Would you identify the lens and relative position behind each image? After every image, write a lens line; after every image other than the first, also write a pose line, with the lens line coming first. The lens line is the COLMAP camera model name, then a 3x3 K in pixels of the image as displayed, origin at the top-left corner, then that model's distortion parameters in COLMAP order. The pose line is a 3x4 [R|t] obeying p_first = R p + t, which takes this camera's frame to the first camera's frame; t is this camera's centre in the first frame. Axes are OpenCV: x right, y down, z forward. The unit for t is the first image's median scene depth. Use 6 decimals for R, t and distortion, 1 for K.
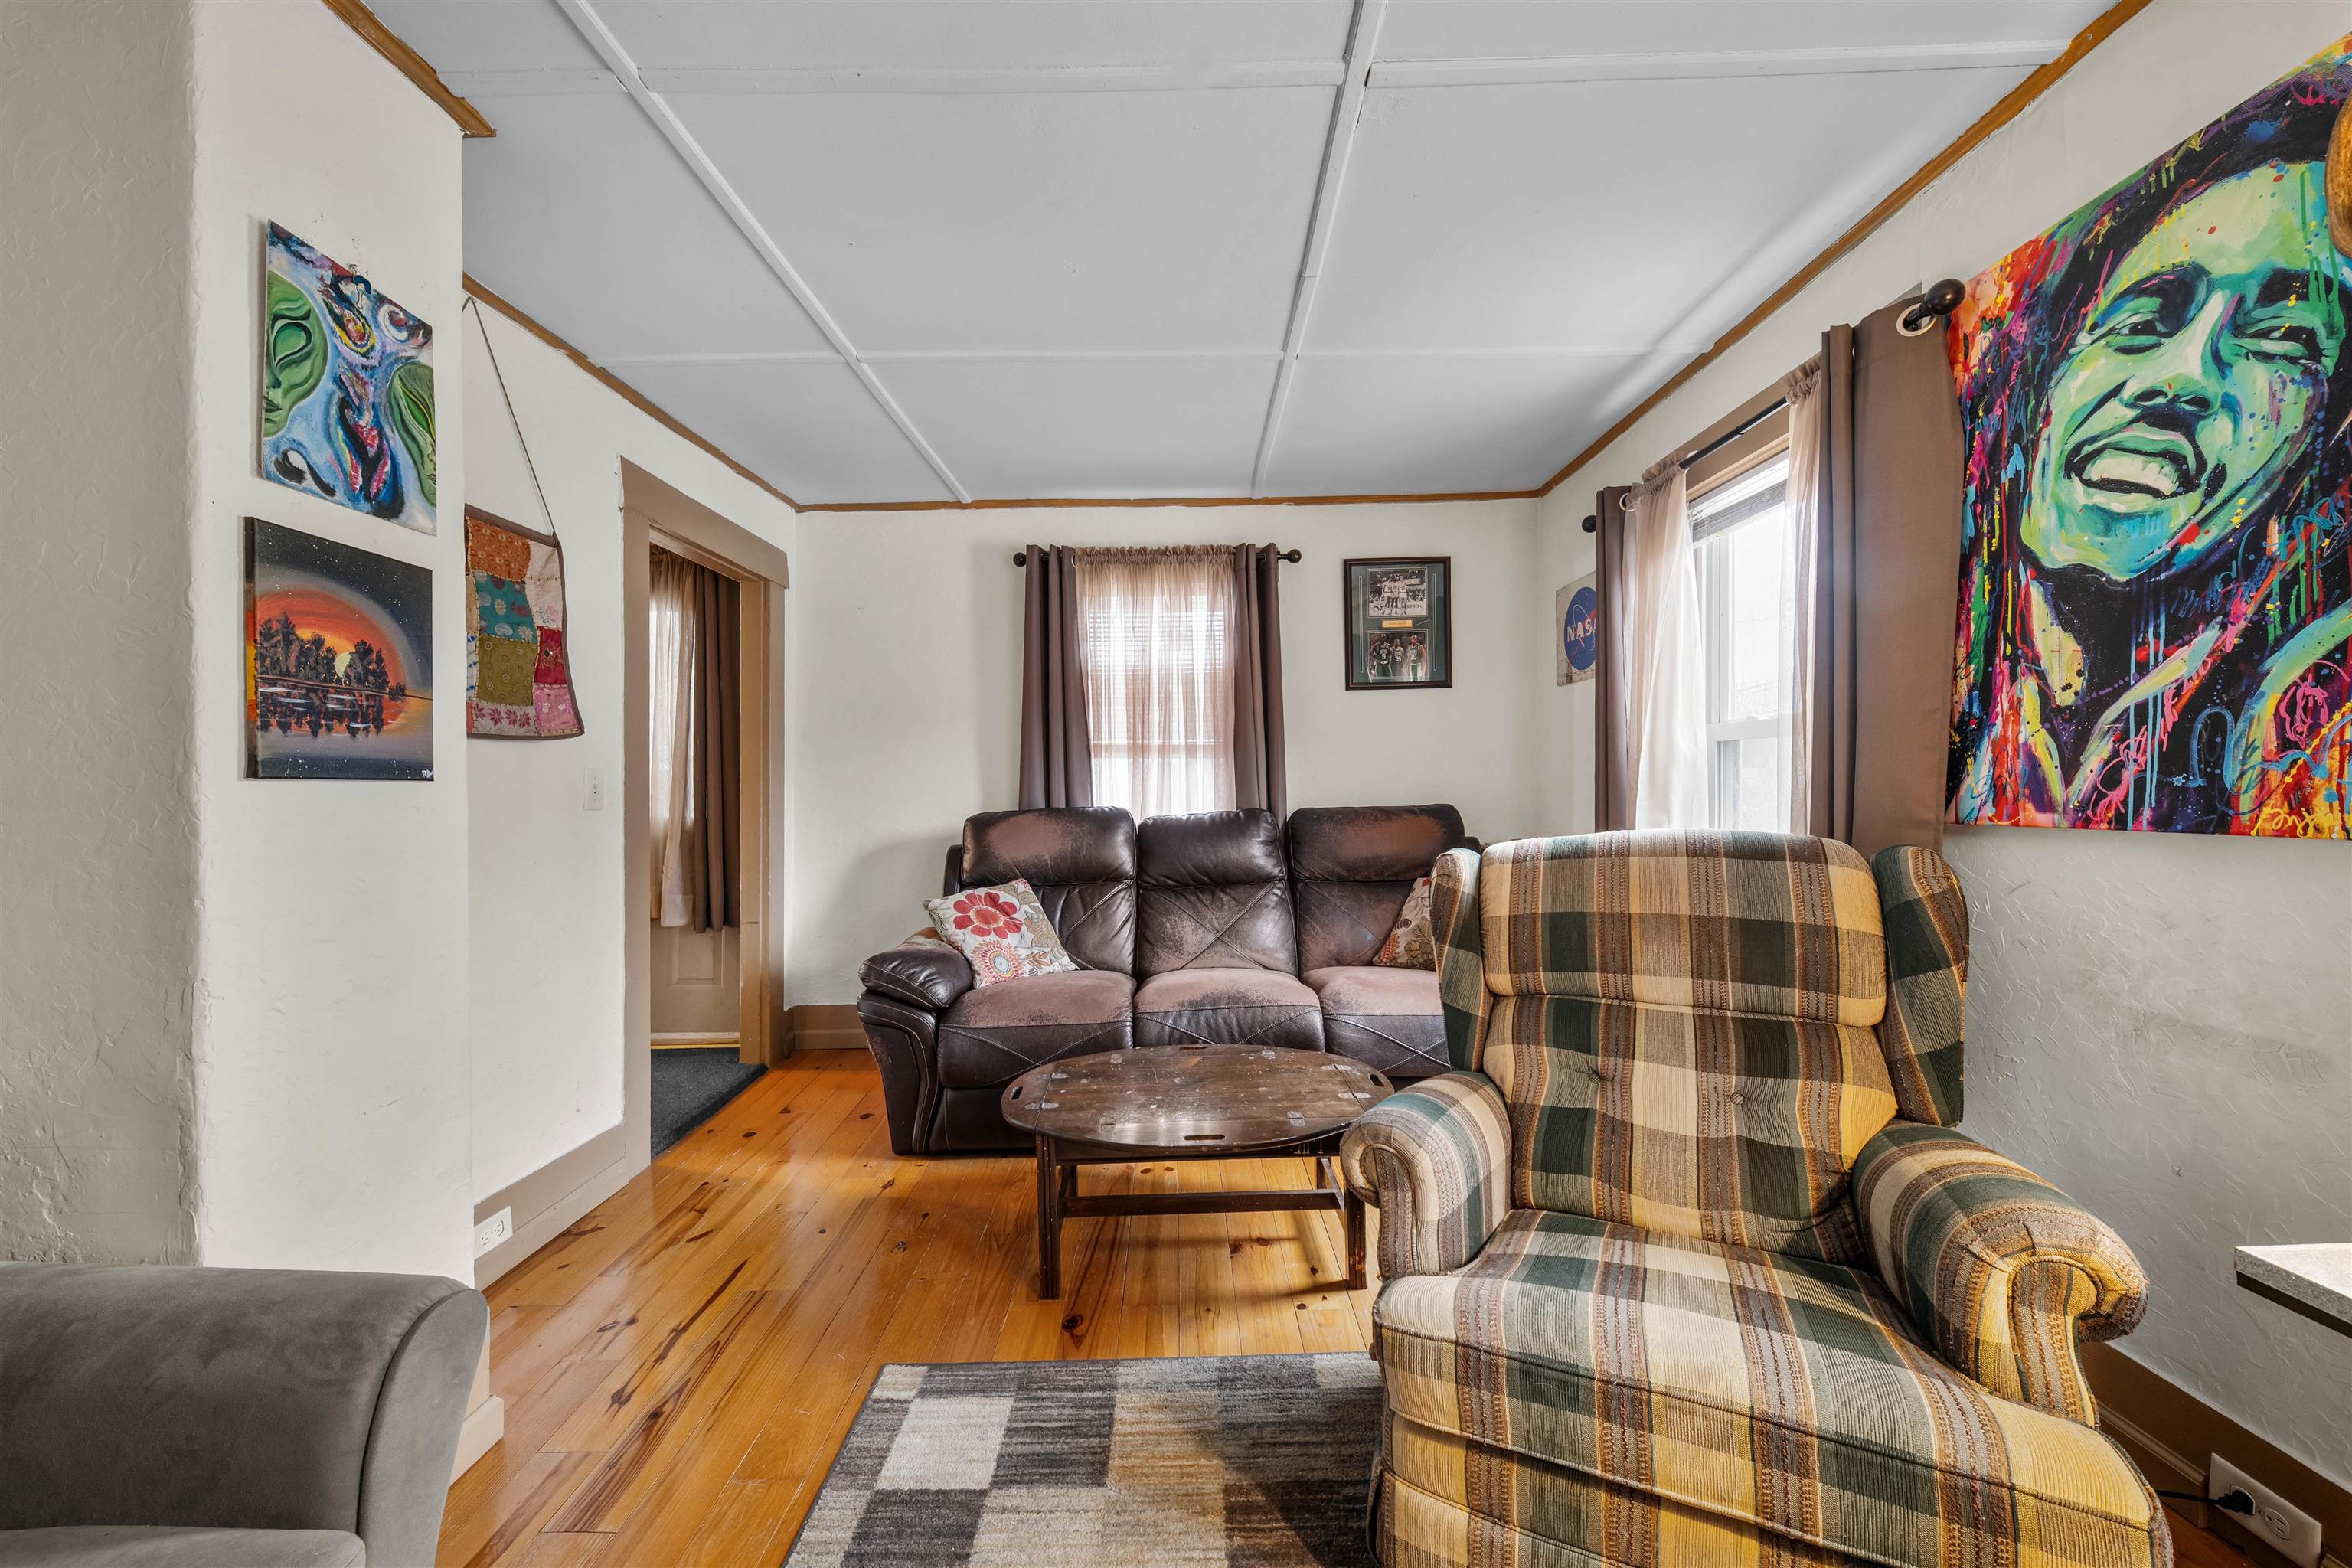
lens RADIAL K [[830.6, 0, 1152.5], [0, 830.6, 789.3], [0, 0, 1]] dist [0.007295, -0.004872]
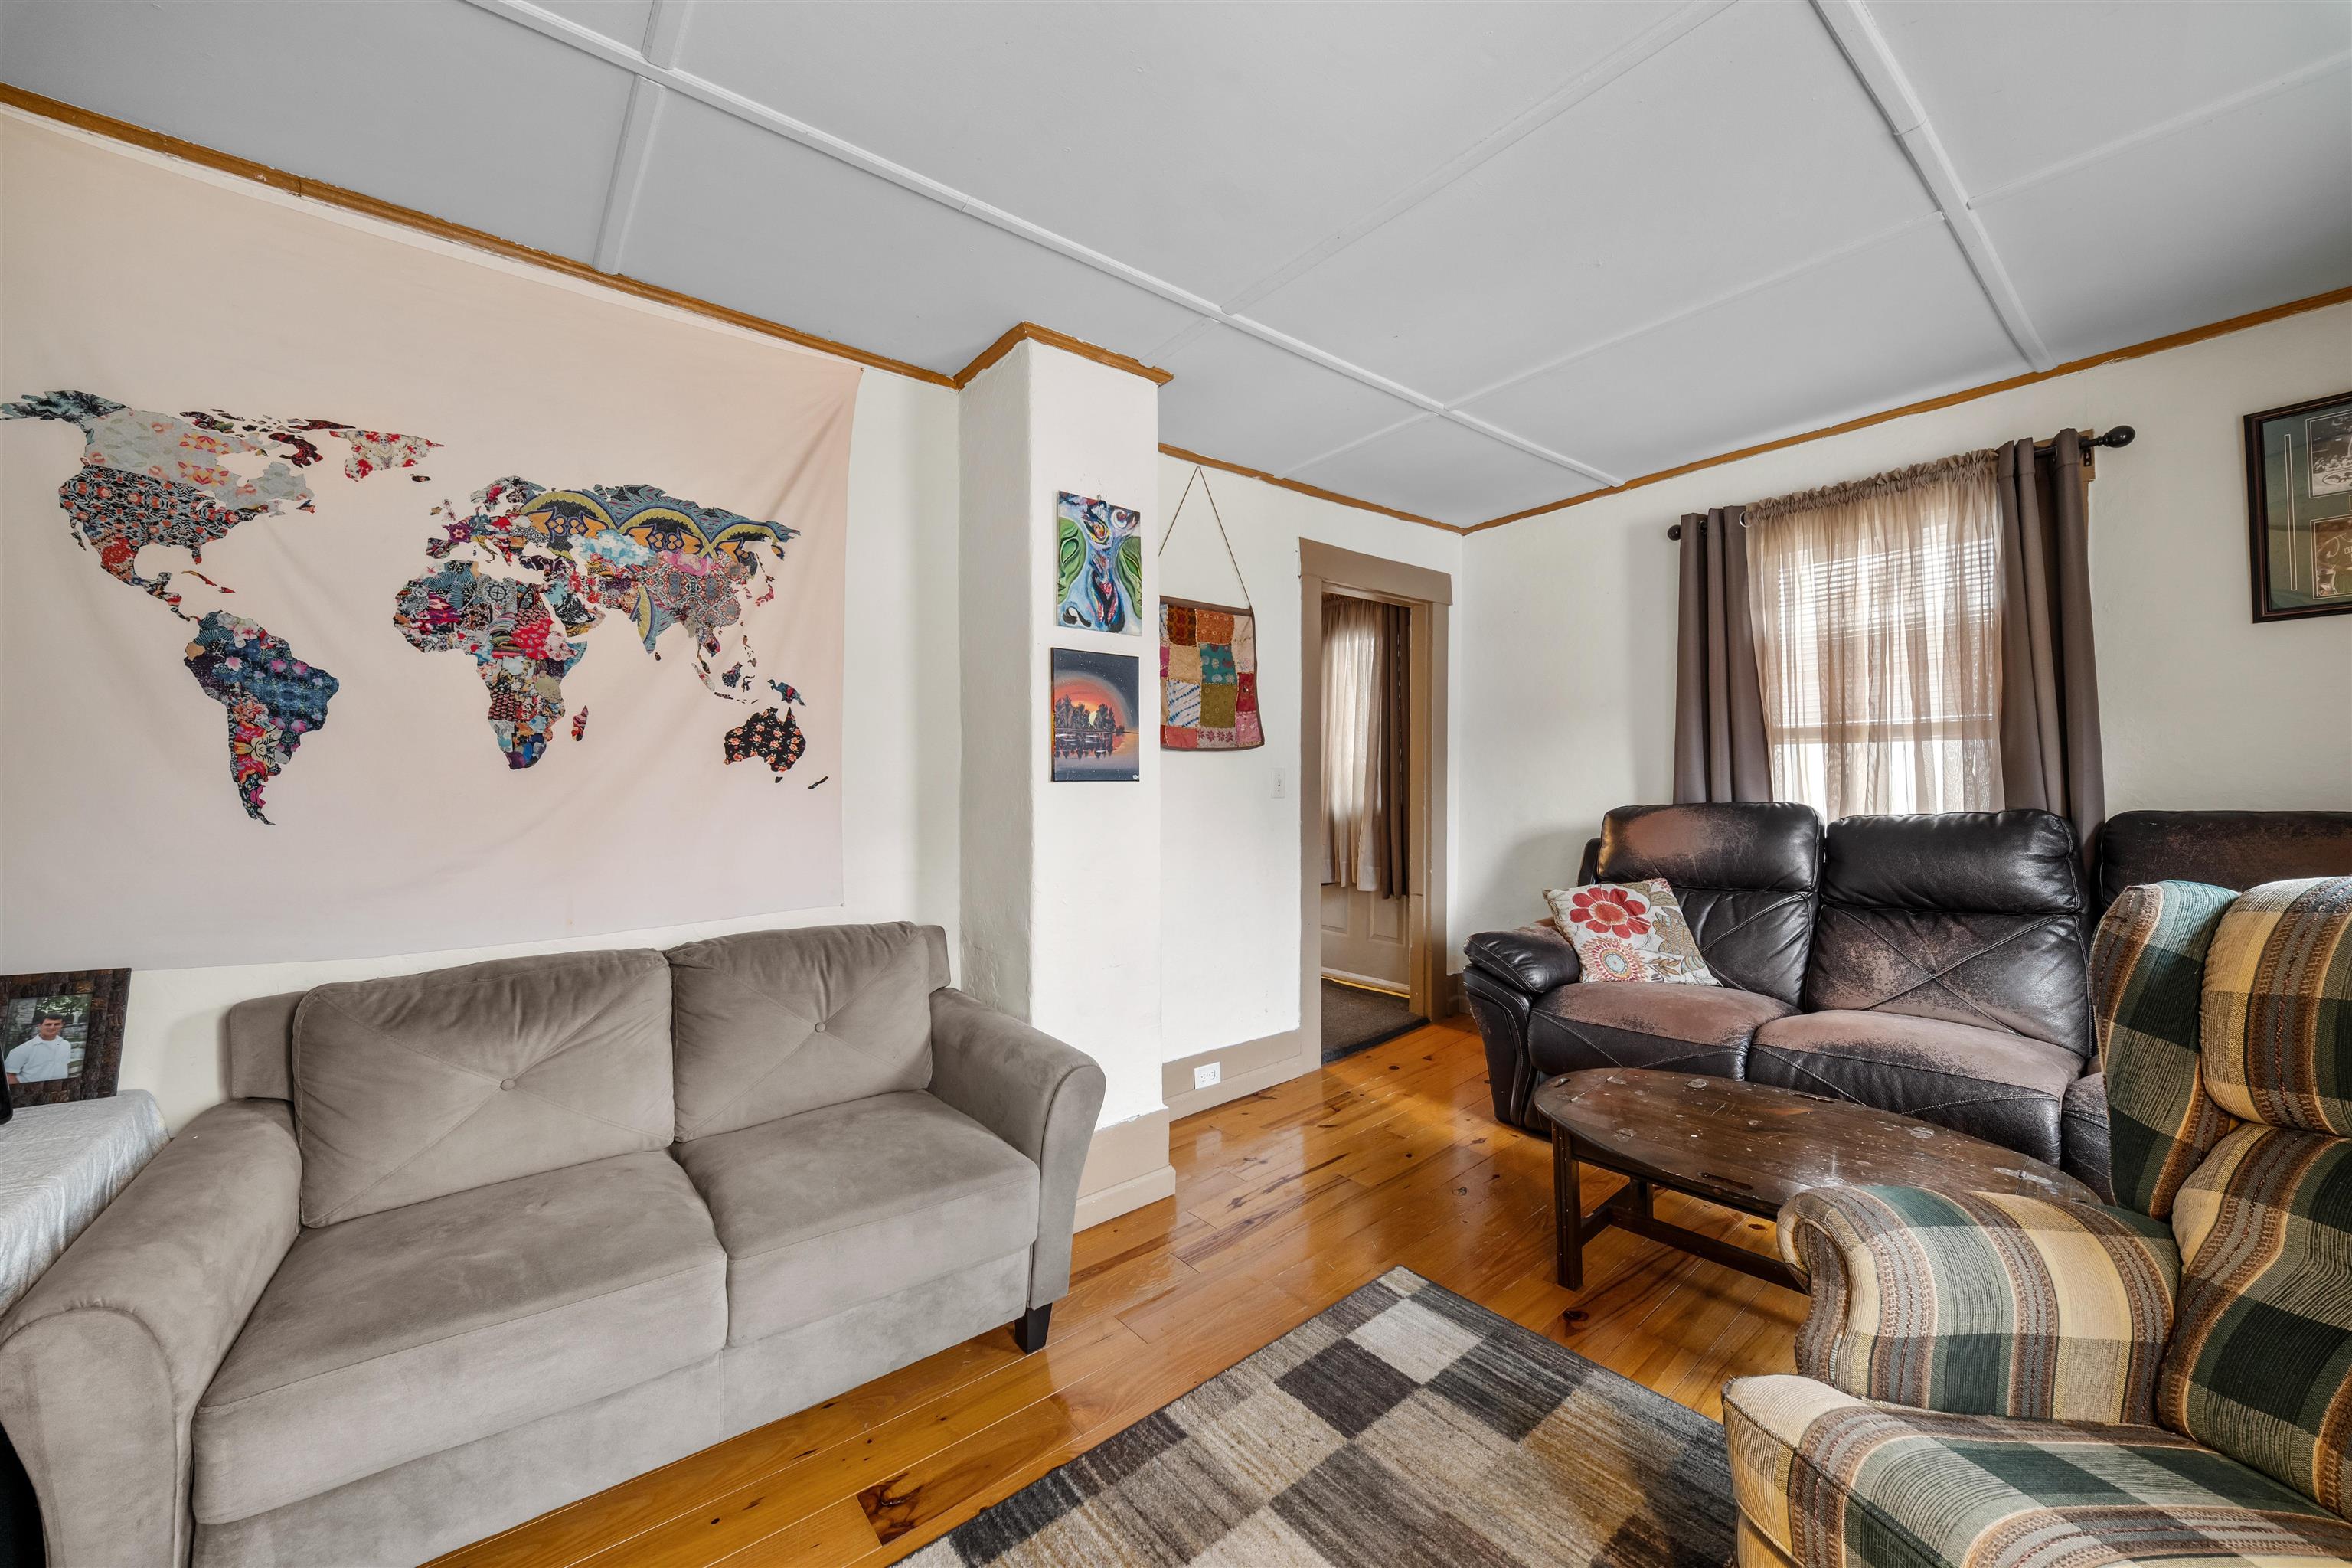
lens RADIAL K [[830.6, 0, 1202.7], [0, 830.6, 767.9], [0, 0, 1]] dist [0.007295, -0.004872]
pose [[0.656428, -0.011370, -0.754303, 0.452273], [0.004012, 0.999925, -0.011580, -0.016120], [0.754378, 0.004575, 0.656424, -0.007545]]
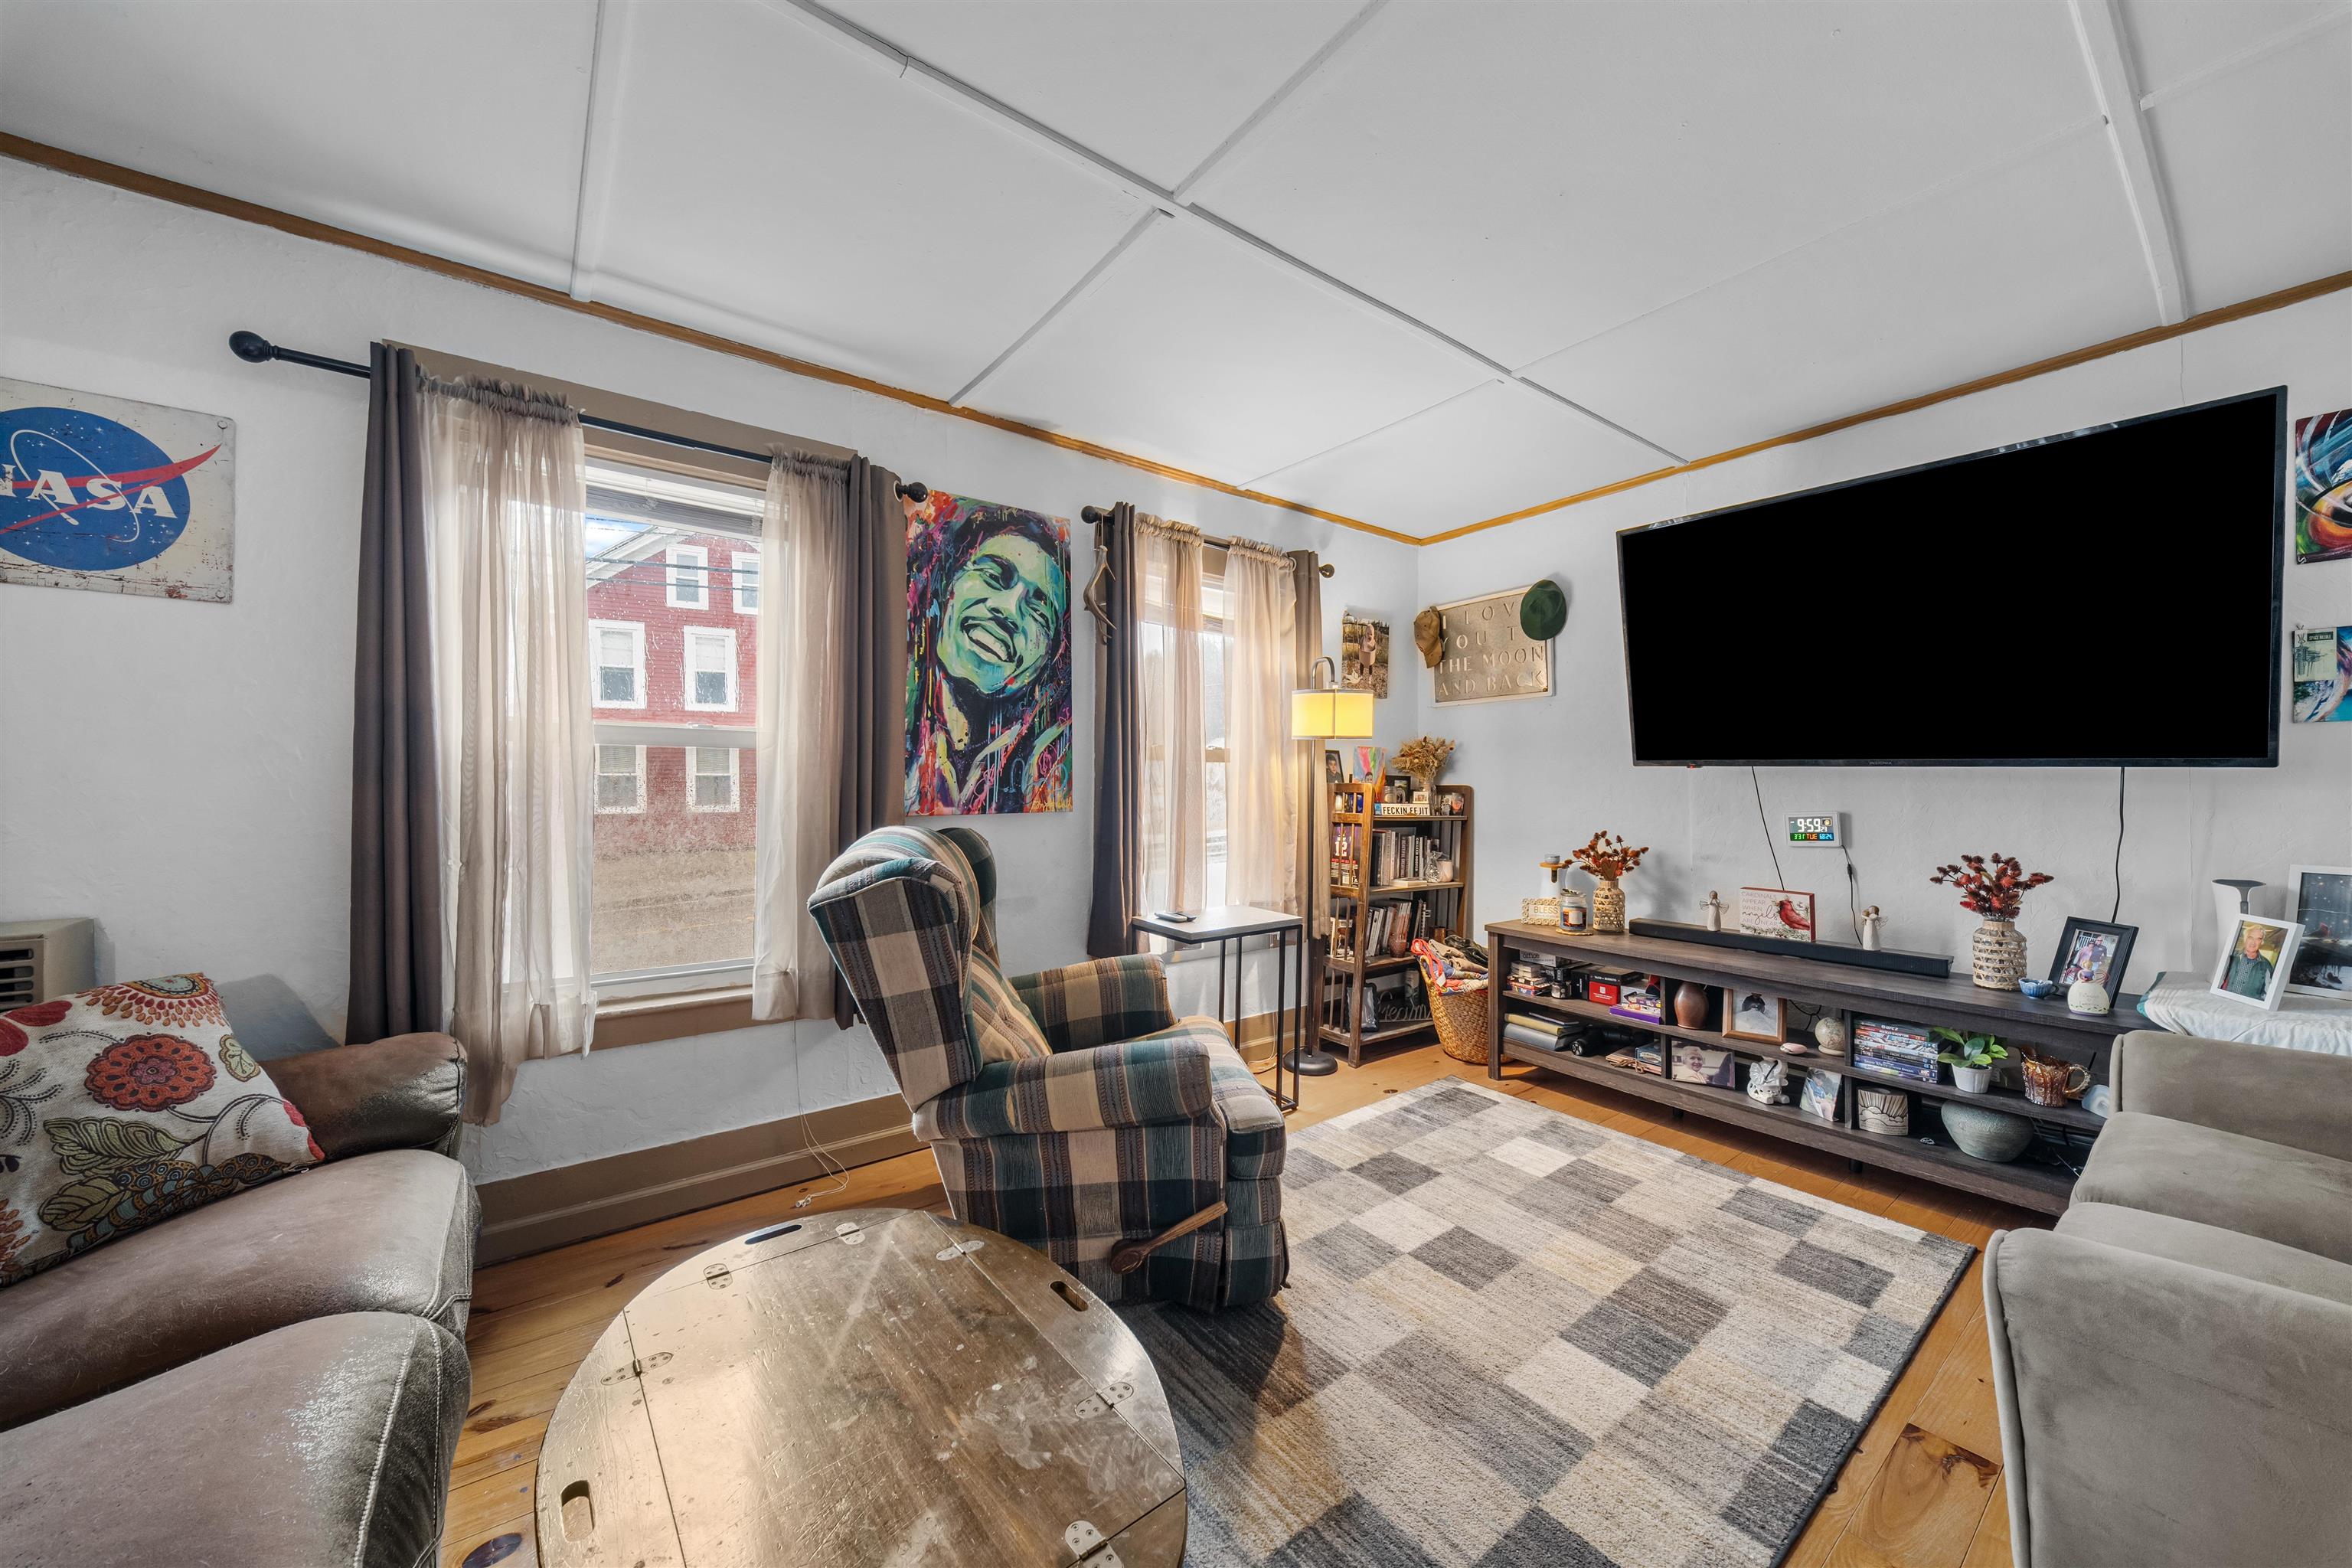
lens RADIAL K [[830.6, 0, 1190.3], [0, 830.6, 777.7], [0, 0, 1]] dist [0.007295, -0.004872]
pose [[-0.628959, 0.006899, 0.777408, -0.660990], [0.001024, 0.999967, -0.008046, -0.019752], [-0.777438, -0.004264, -0.628946, 1.644299]]
